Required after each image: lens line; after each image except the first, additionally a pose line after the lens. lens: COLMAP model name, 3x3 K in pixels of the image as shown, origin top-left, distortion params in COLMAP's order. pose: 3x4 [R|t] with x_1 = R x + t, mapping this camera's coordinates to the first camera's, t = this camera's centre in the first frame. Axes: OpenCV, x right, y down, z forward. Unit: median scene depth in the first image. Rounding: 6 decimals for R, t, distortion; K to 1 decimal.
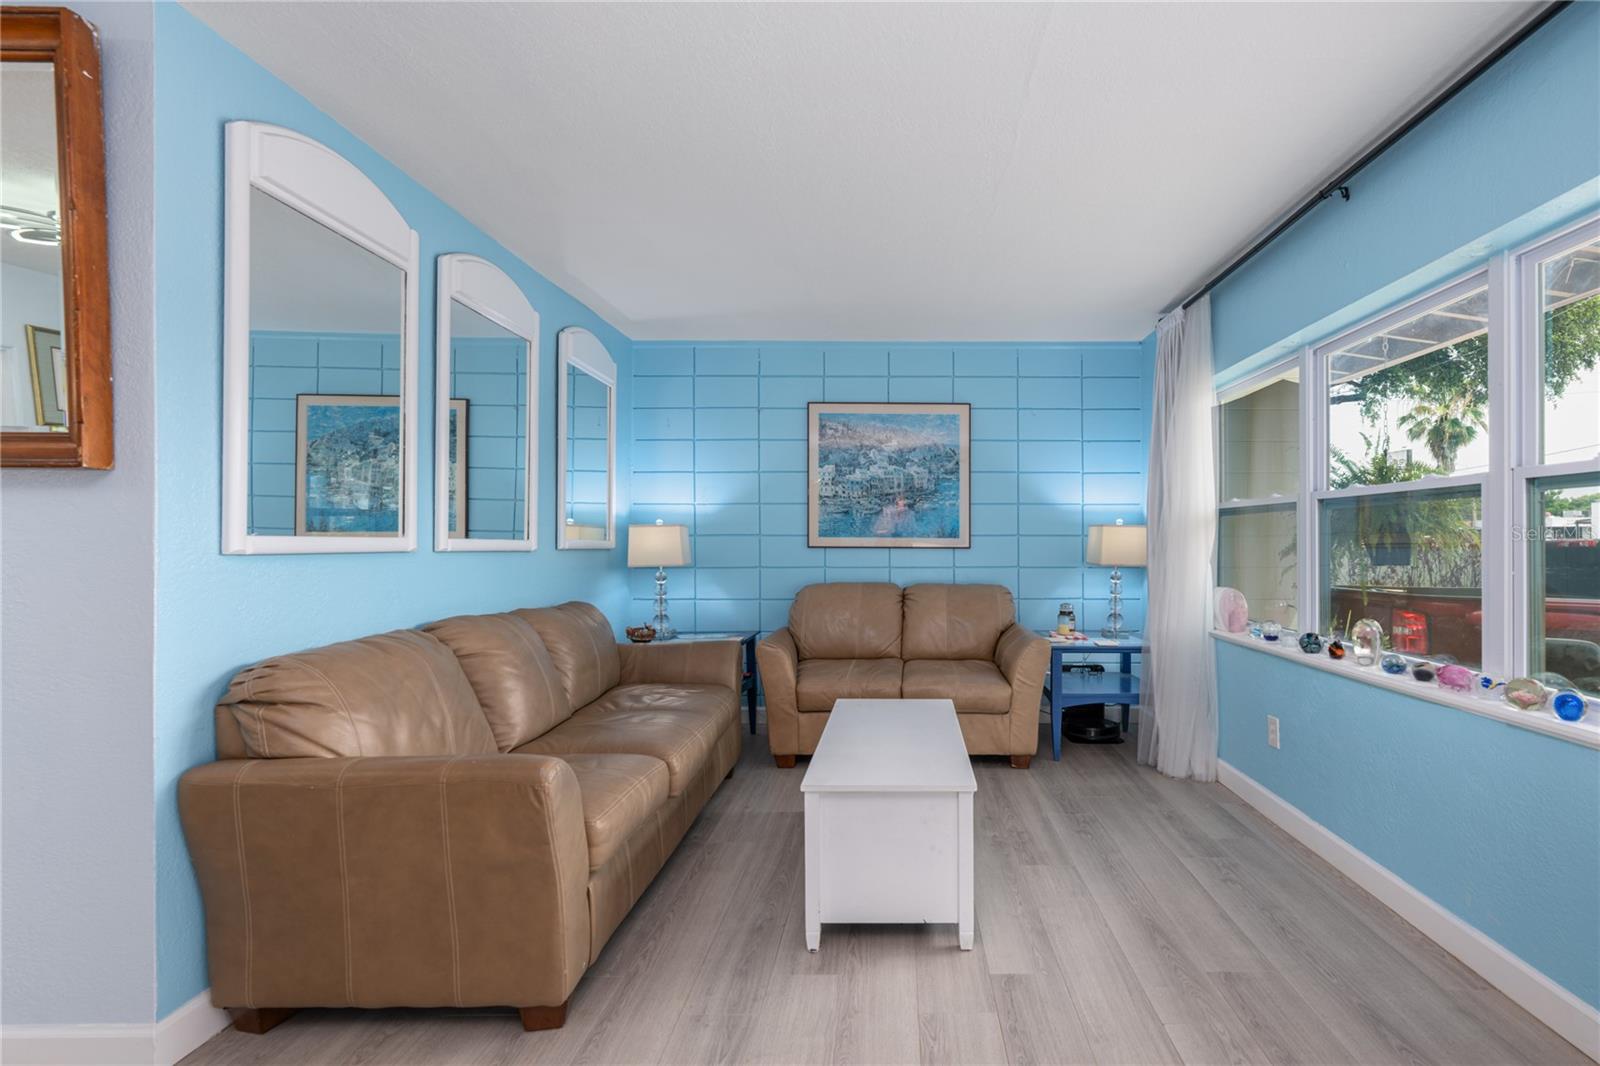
lens RADIAL K [[673.6, 0, 798.6], [0, 673.6, 531.5], [0, 0, 1]] dist [0.000752, -0.000879]
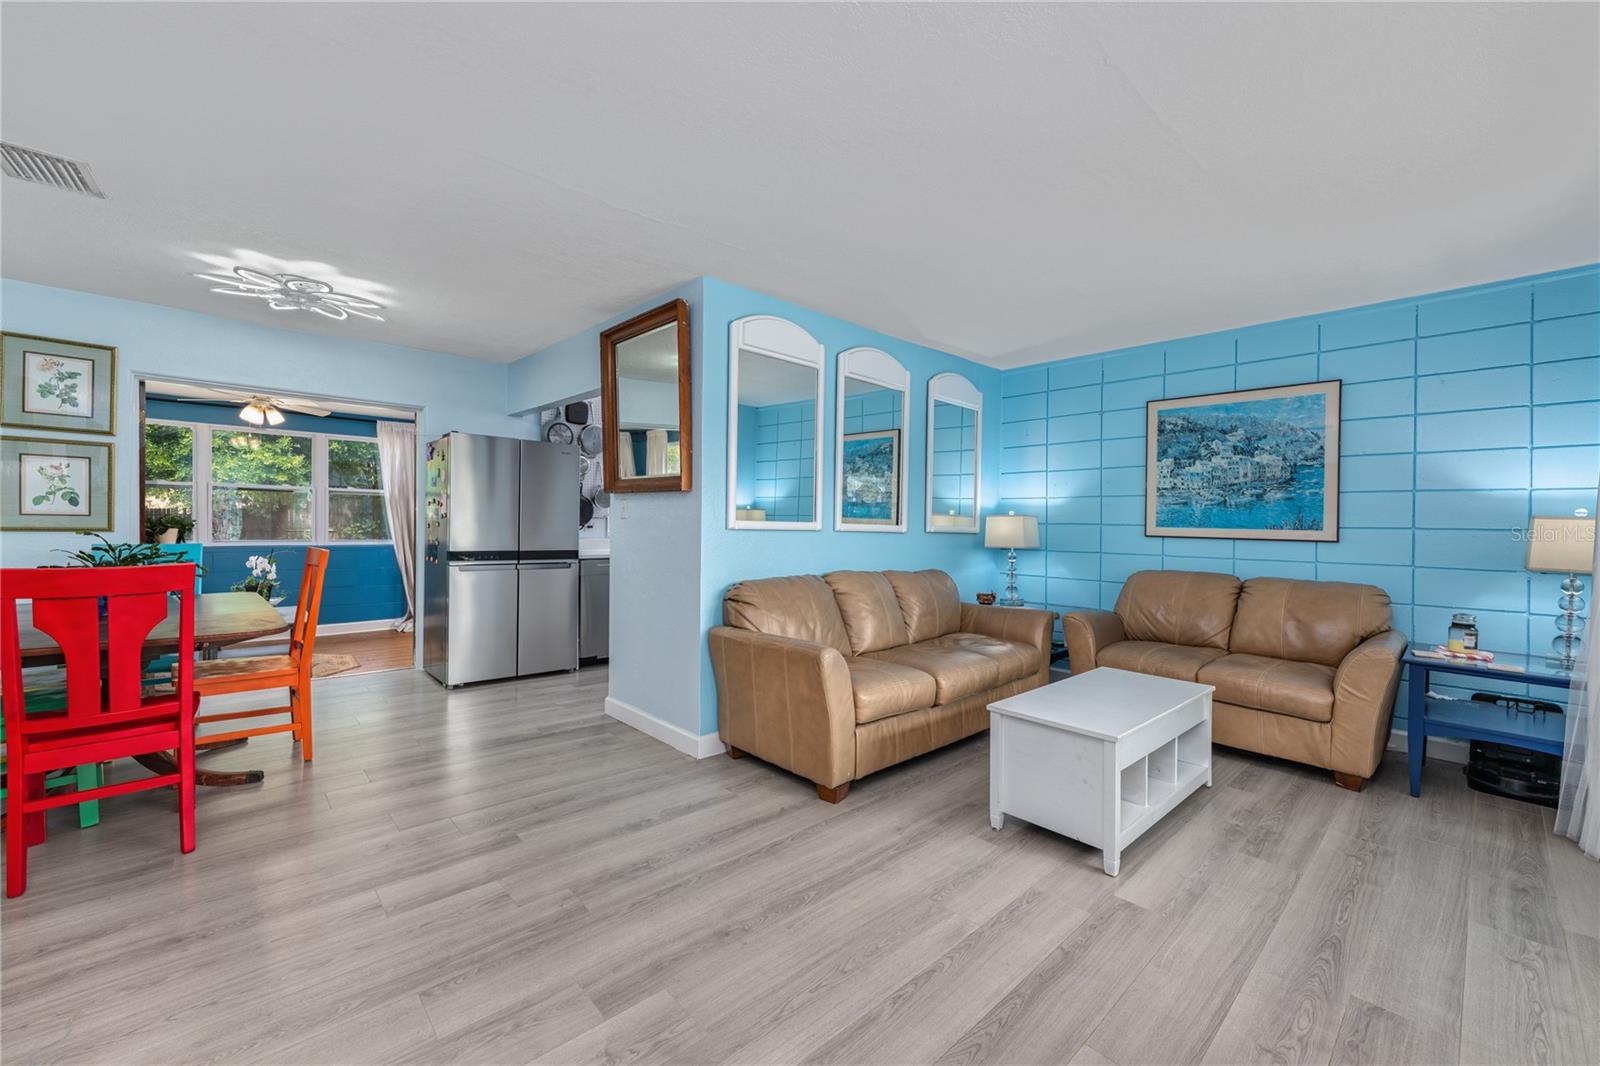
lens RADIAL K [[628.5, 0, 809.7], [0, 628.5, 520.5], [0, 0, 1]] dist [0.003625, -0.000026]
pose [[0.684785, 0.008890, -0.728691, 0.451232], [-0.007531, 0.999959, 0.005123, -0.003184], [0.728707, 0.001979, 0.684823, -0.095346]]
